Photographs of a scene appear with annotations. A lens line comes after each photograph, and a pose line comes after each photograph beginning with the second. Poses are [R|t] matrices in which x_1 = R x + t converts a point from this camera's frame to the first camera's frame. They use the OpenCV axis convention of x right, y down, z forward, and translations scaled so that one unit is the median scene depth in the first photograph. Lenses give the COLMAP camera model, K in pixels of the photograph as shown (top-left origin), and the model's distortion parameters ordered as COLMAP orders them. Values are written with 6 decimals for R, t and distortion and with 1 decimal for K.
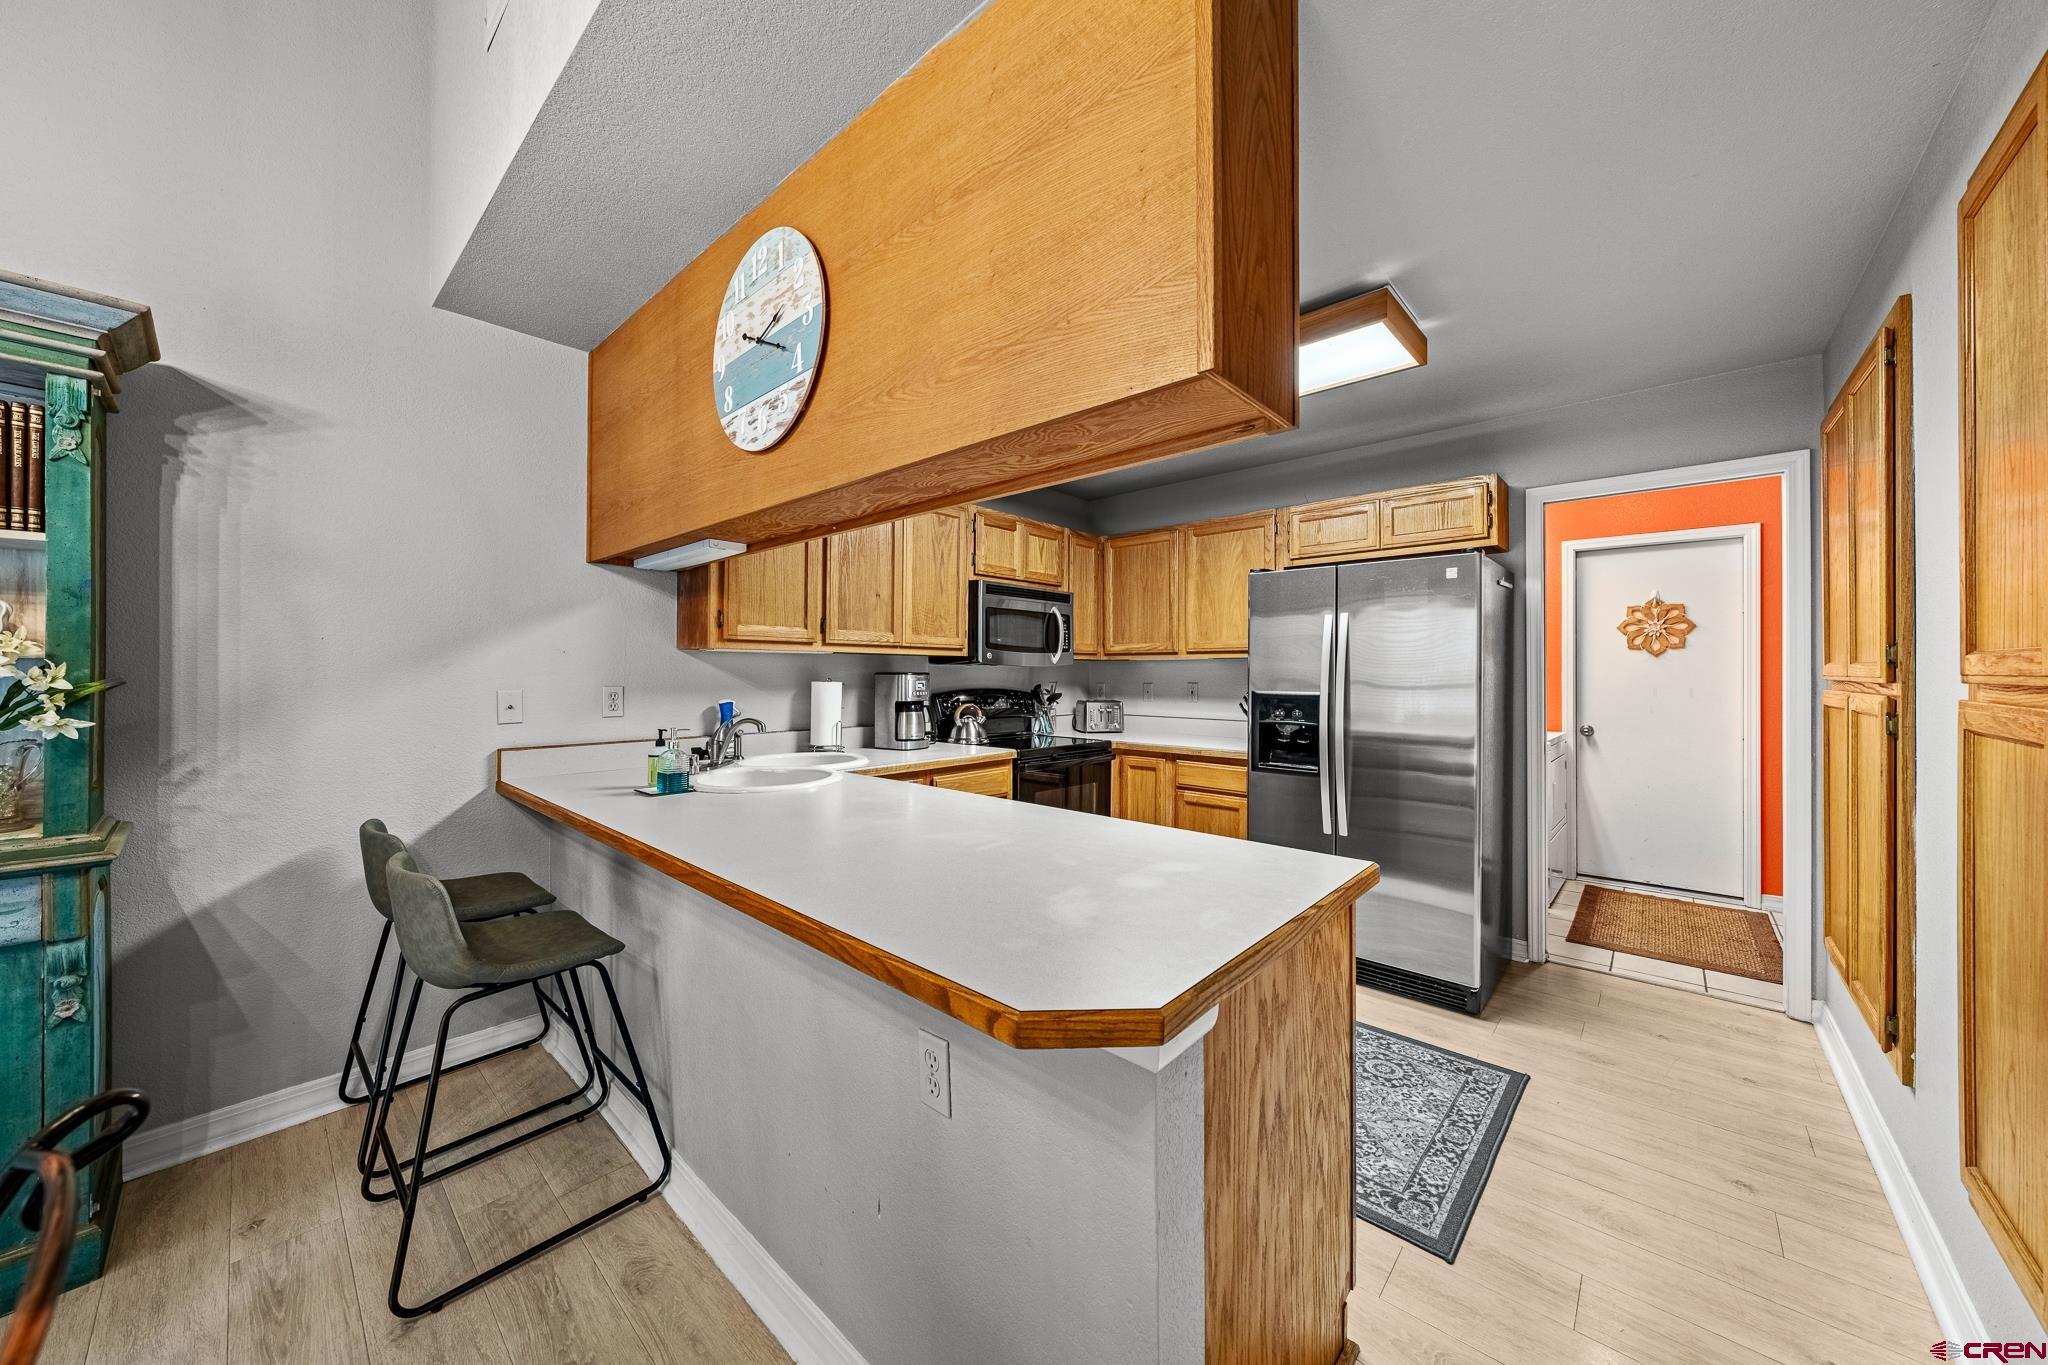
lens RADIAL K [[702.6, 0, 1024.0], [0, 702.6, 682.5], [0, 0, 1]] dist [-0.000390, -0.000062]
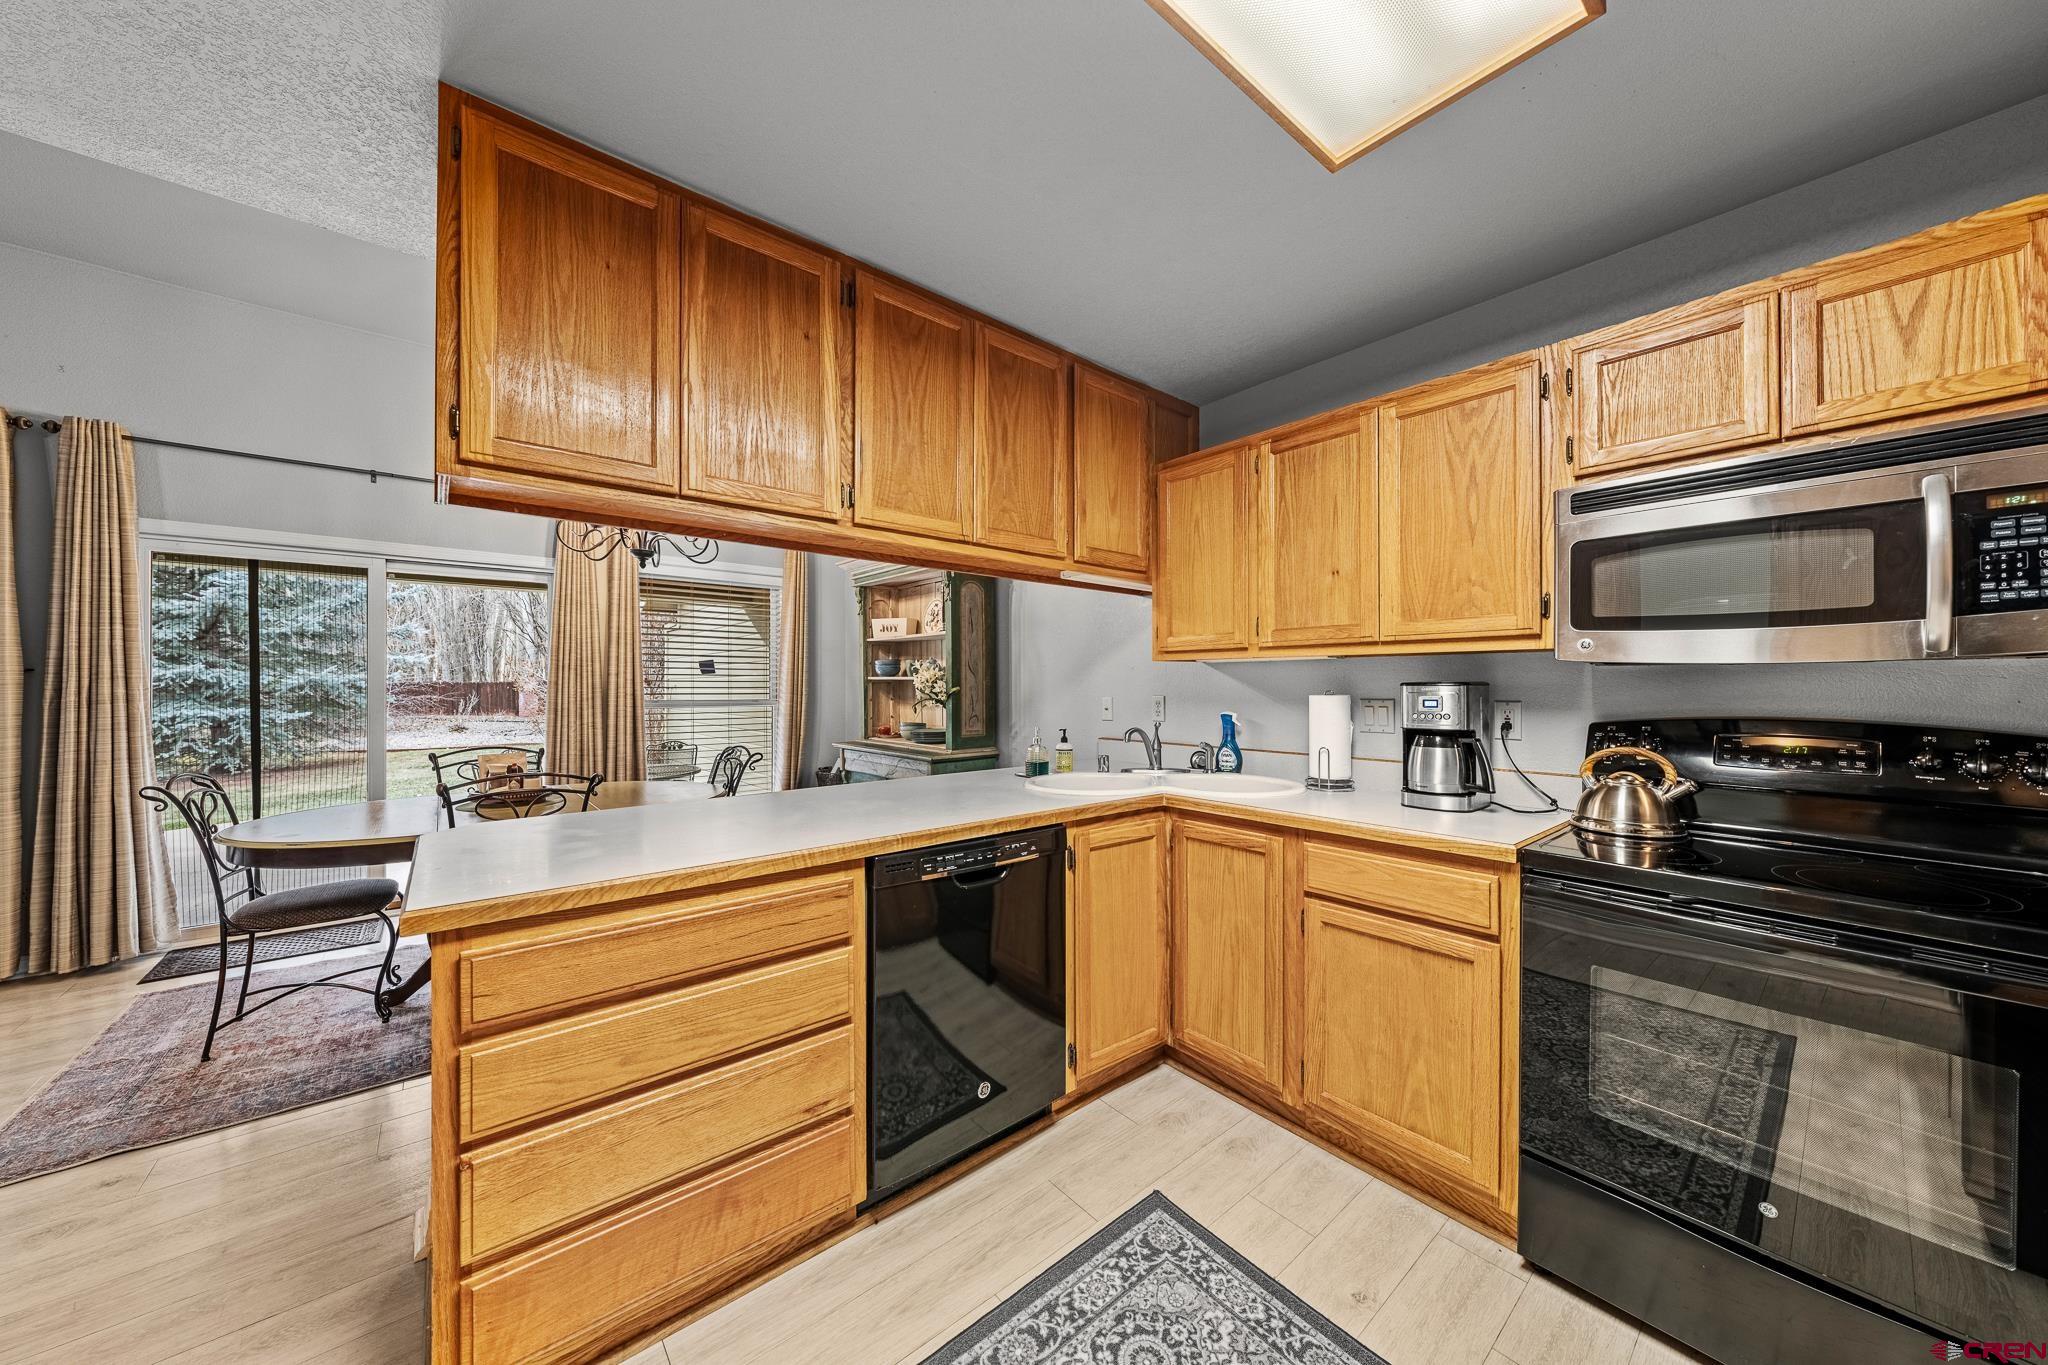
lens RADIAL K [[702.6, 0, 1024.0], [0, 702.6, 682.5], [0, 0, 1]] dist [-0.000390, -0.000062]
pose [[-0.142467, -0.003361, -0.989794, 0.501665], [-0.007559, 0.999969, -0.002308, -0.010279], [0.989771, 0.007154, -0.142488, 0.745800]]
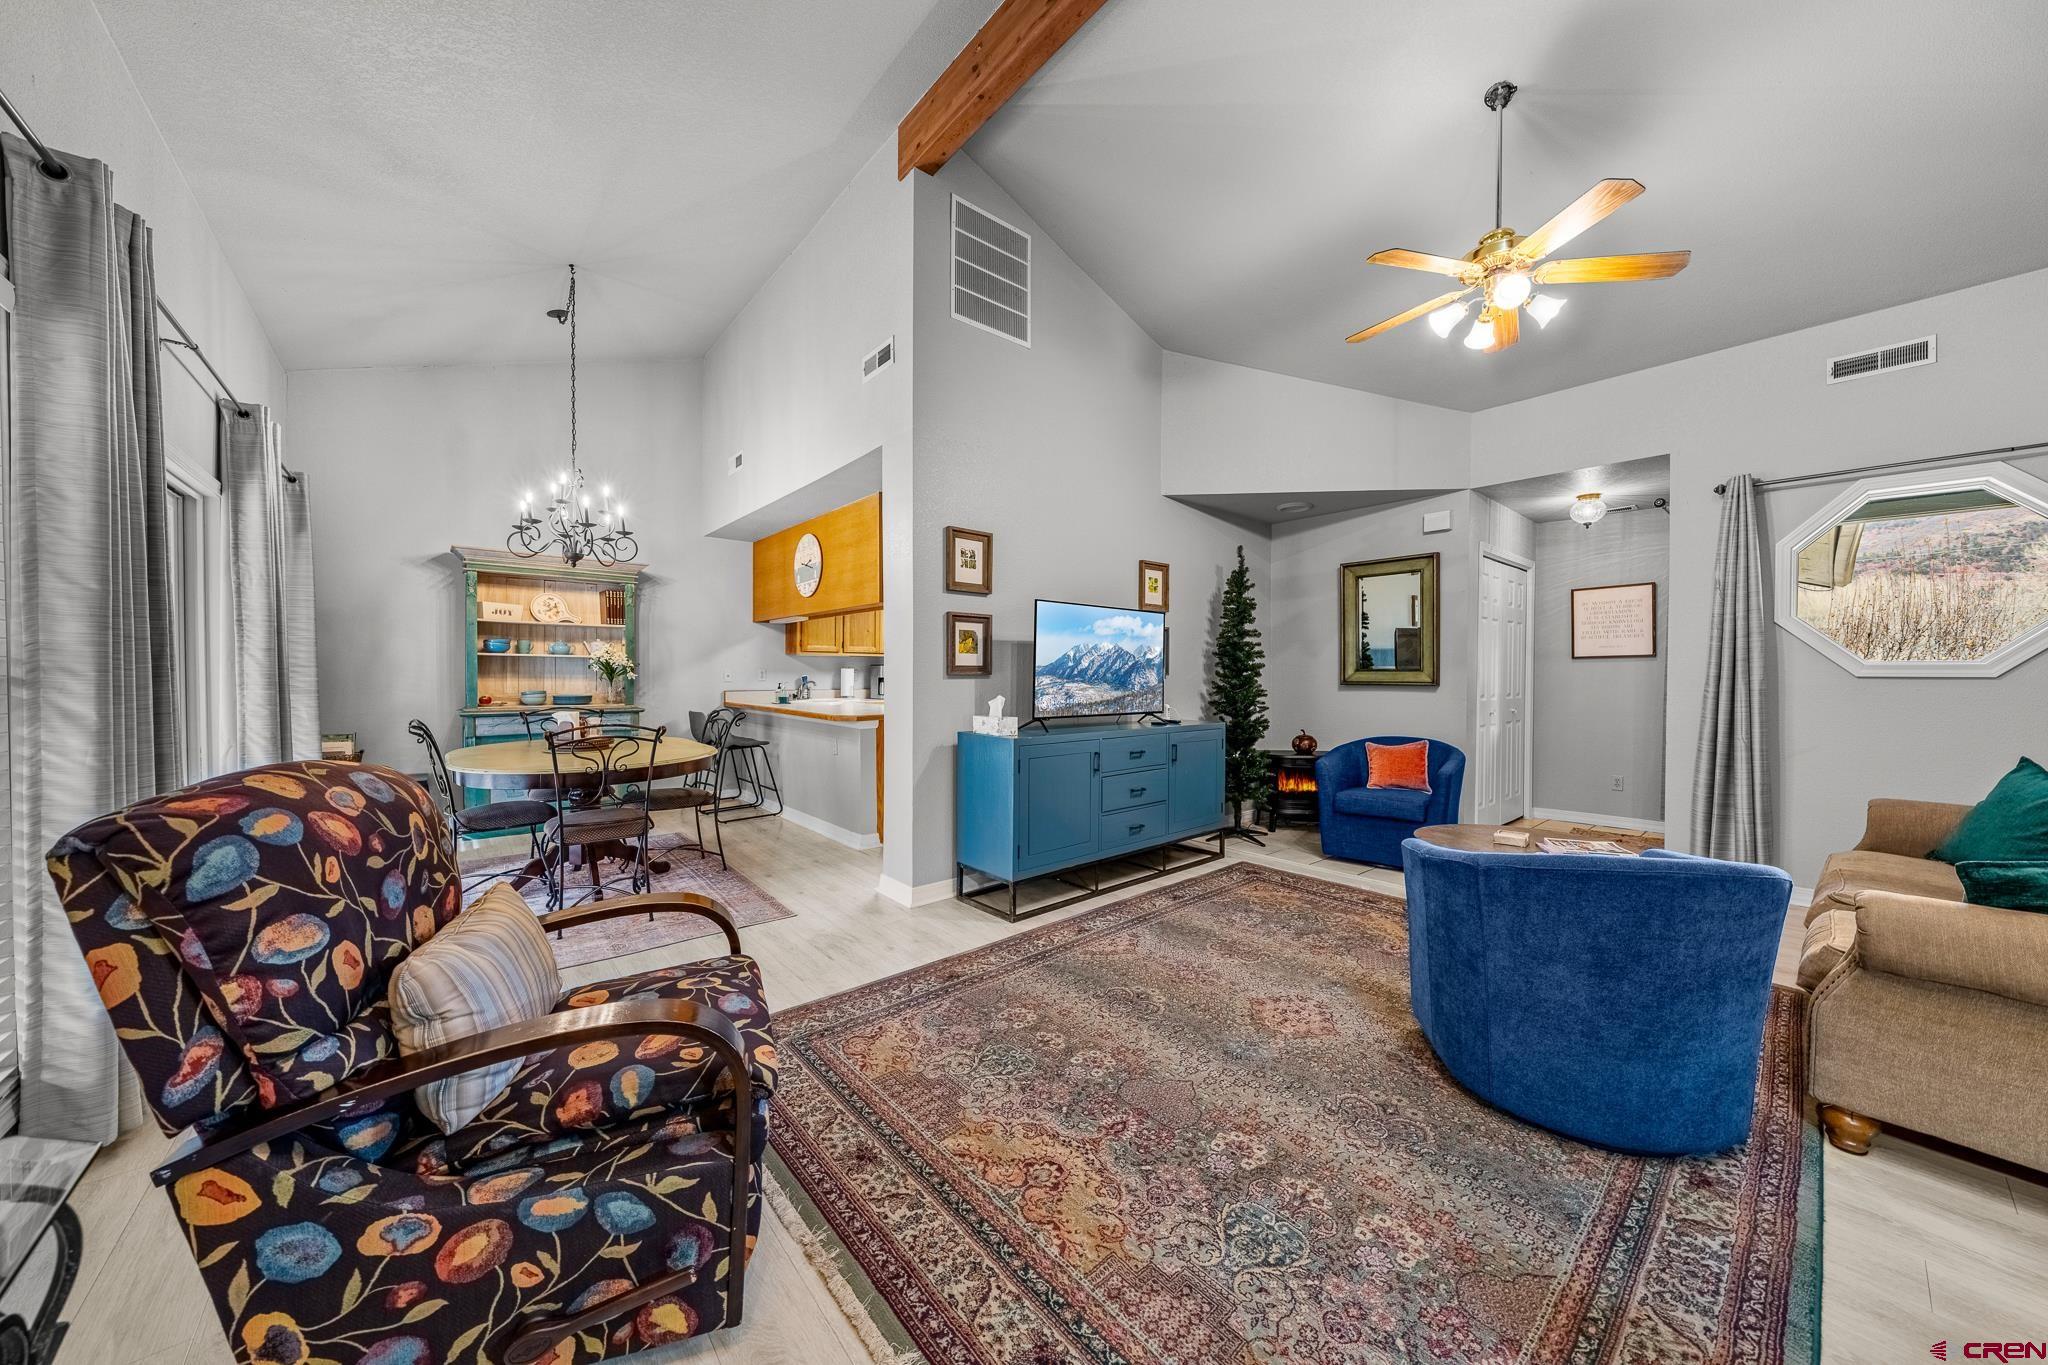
lens RADIAL K [[678.6, 0, 1024.0], [0, 678.6, 682.5], [0, 0, 1]] dist [0.000062, 0.000007]
pose [[0.990810, 0.003897, -0.135207, 0.568510], [-0.003756, 0.999992, 0.001298, 0.038032], [0.135211, -0.000778, 0.990817, -1.077820]]
